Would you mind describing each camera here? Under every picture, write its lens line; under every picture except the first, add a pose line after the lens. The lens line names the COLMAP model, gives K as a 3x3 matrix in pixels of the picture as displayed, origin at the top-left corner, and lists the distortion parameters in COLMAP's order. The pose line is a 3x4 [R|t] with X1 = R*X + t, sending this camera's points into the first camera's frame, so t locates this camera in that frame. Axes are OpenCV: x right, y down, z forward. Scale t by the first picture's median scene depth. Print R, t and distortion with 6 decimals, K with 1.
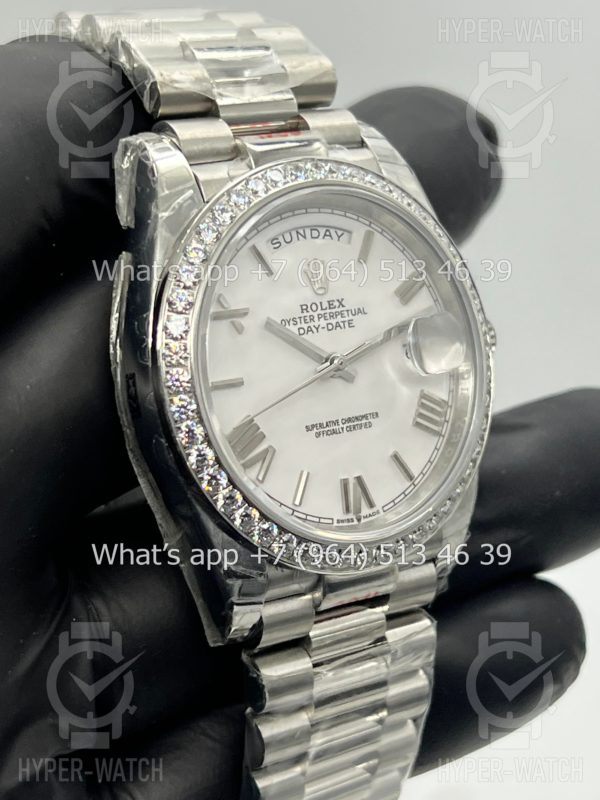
lens RADIAL K [[1845.1, 0, 299.7], [0, 1845.1, 402.0], [0, 0, 1]] dist [0.271975, 0.000000]
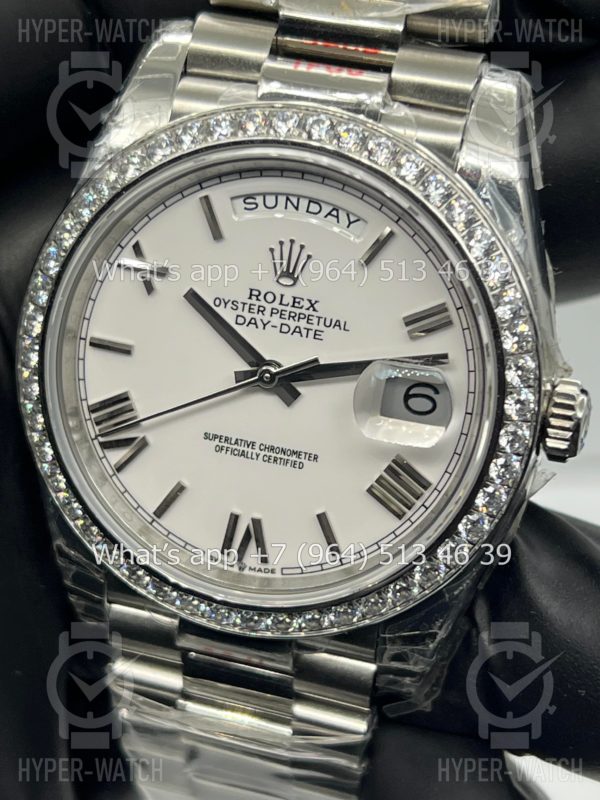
lens RADIAL K [[1845.1, 0, 295.8], [0, 1845.1, 399.6], [0, 0, 1]] dist [0.271975, 0.000000]
pose [[0.607442, 0.397487, -0.687763, 0.564317], [-0.273566, 0.917518, 0.288655, -0.238542], [0.745772, 0.012807, 0.666078, 0.489682]]
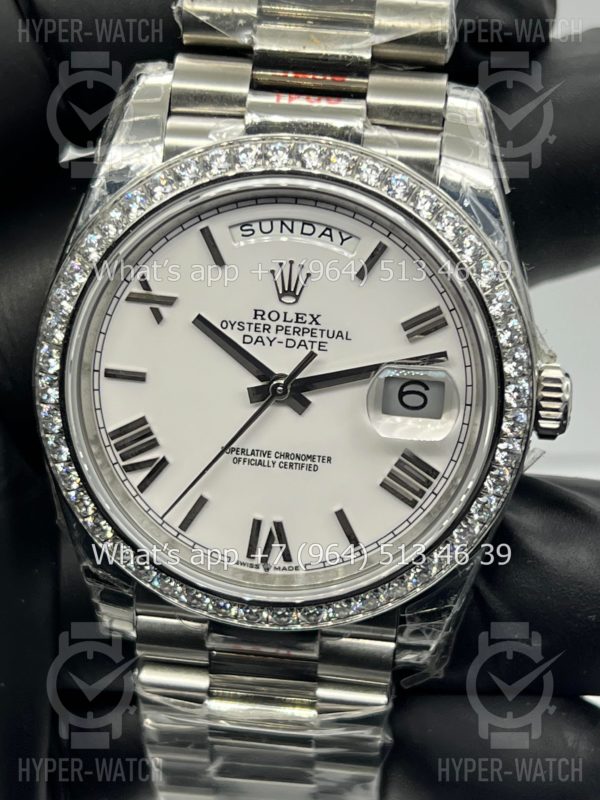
lens RADIAL K [[1845.1, 0, 304.5], [0, 1845.1, 399.3], [0, 0, 1]] dist [0.271975, 0.000000]
pose [[0.735213, 0.343040, -0.584624, 0.516476], [-0.218615, 0.936399, 0.274525, -0.247159], [0.641615, -0.074027, 0.763446, 0.368922]]
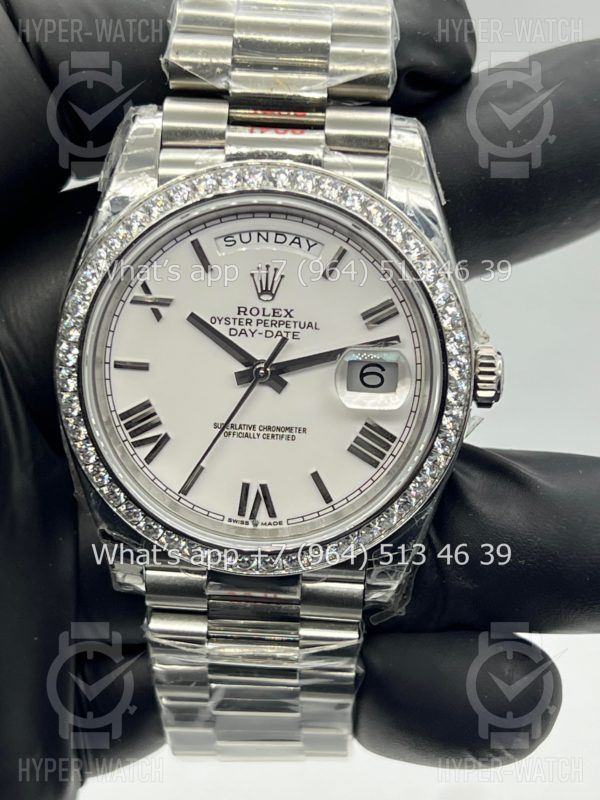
lens RADIAL K [[1845.1, 0, 307.0], [0, 1845.1, 398.1], [0, 0, 1]] dist [0.271975, 0.000000]
pose [[0.766046, 0.298561, -0.569241, 0.611689], [-0.193338, 0.951597, 0.238921, -0.250655], [0.613021, -0.072969, 0.786690, 0.225868]]
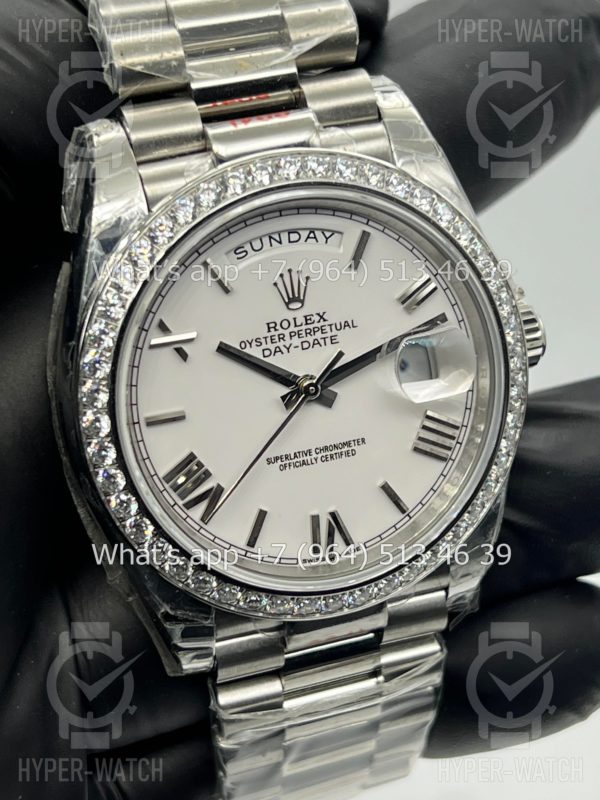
lens RADIAL K [[1845.1, 0, 295.4], [0, 1845.1, 400.0], [0, 0, 1]] dist [0.271975, 0.000000]
pose [[0.947041, 0.087191, -0.309050, 0.287256], [-0.017991, 0.975326, 0.220033, -0.209582], [0.320609, -0.202820, 0.925242, 0.177865]]
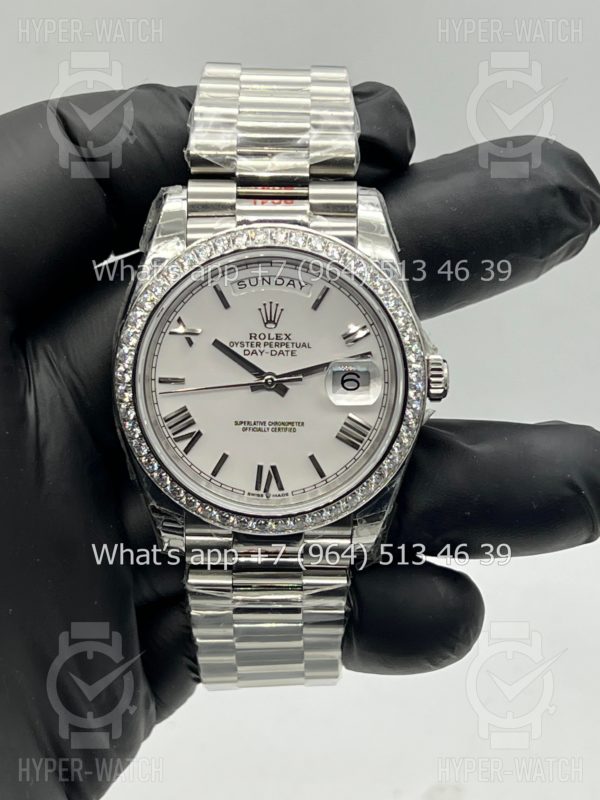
lens RADIAL K [[1845.1, 0, 297.0], [0, 1845.1, 401.0], [0, 0, 1]] dist [0.271975, 0.000000]
pose [[0.798369, 0.253280, -0.546312, 0.769942], [-0.162586, 0.964213, 0.209426, -0.290275], [0.579805, -0.078377, 0.810977, -0.075928]]
